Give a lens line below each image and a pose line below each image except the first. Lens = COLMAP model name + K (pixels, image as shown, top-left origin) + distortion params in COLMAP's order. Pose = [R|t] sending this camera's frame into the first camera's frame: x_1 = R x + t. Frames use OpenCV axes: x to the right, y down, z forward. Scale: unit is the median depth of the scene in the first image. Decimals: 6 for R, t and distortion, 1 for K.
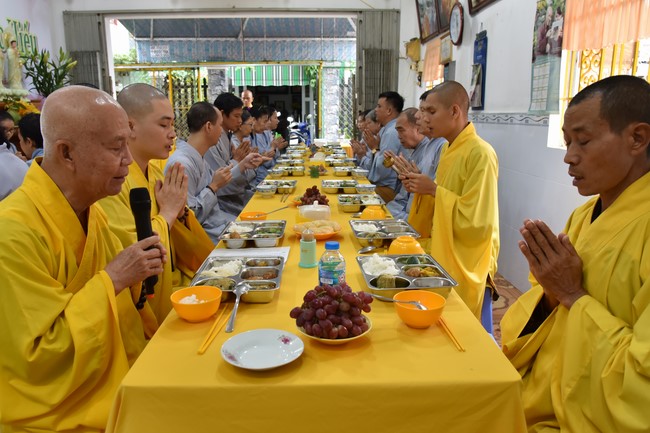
lens RADIAL K [[516.3, 0, 320.4], [0, 516.3, 213.6], [0, 0, 1]] dist [-0.030794, 0.007175]
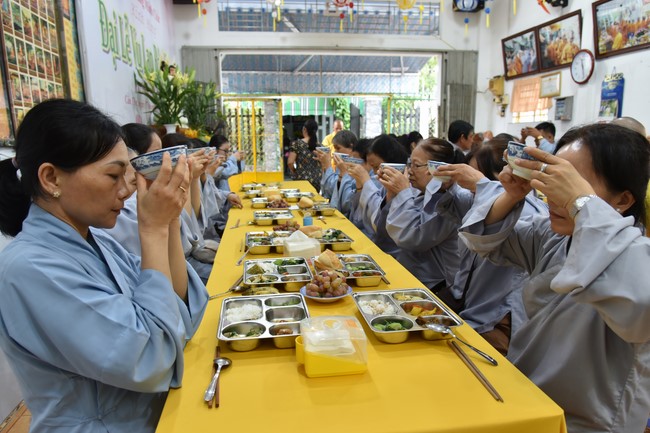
lens RADIAL K [[490.4, 0, 326.3], [0, 490.4, 213.8], [0, 0, 1]] dist [-0.029621, 0.003711]
pose [[0.989682, -0.029709, 0.140166, -0.898990], [0.035735, 0.998533, -0.040676, 0.008282], [-0.138752, 0.045265, 0.989292, -0.066663]]
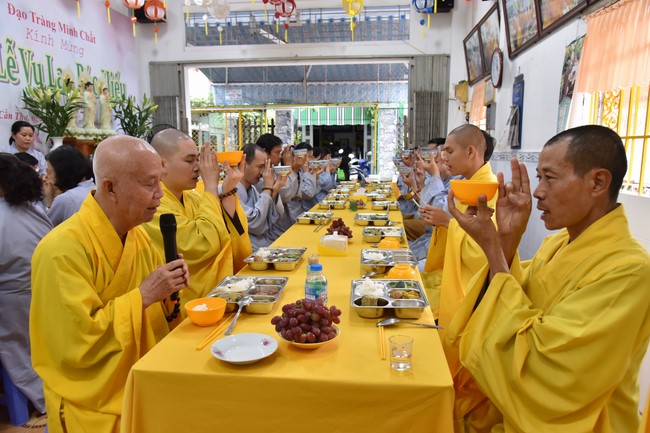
lens RADIAL K [[490.4, 0, 323.8], [0, 490.4, 223.3], [0, 0, 1]] dist [-0.029621, 0.003711]
pose [[0.992428, 0.018147, -0.121484, 0.063800], [-0.023417, 0.998839, -0.042091, 0.002587], [0.120579, 0.044617, 0.991701, -0.045385]]
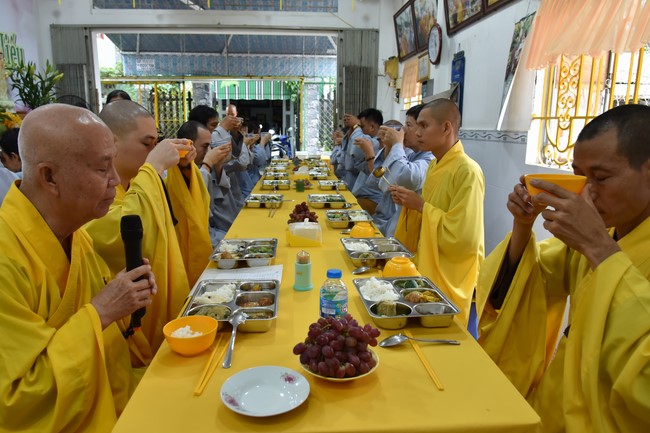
lens RADIAL K [[490.4, 0, 322.0], [0, 490.4, 218.5], [0, 0, 1]] dist [-0.029621, 0.003711]
pose [[0.998924, 0.002528, 0.046308, -0.015145], [-0.002254, 0.999980, -0.005961, -0.012421], [-0.046323, 0.005850, 0.998909, 0.034576]]
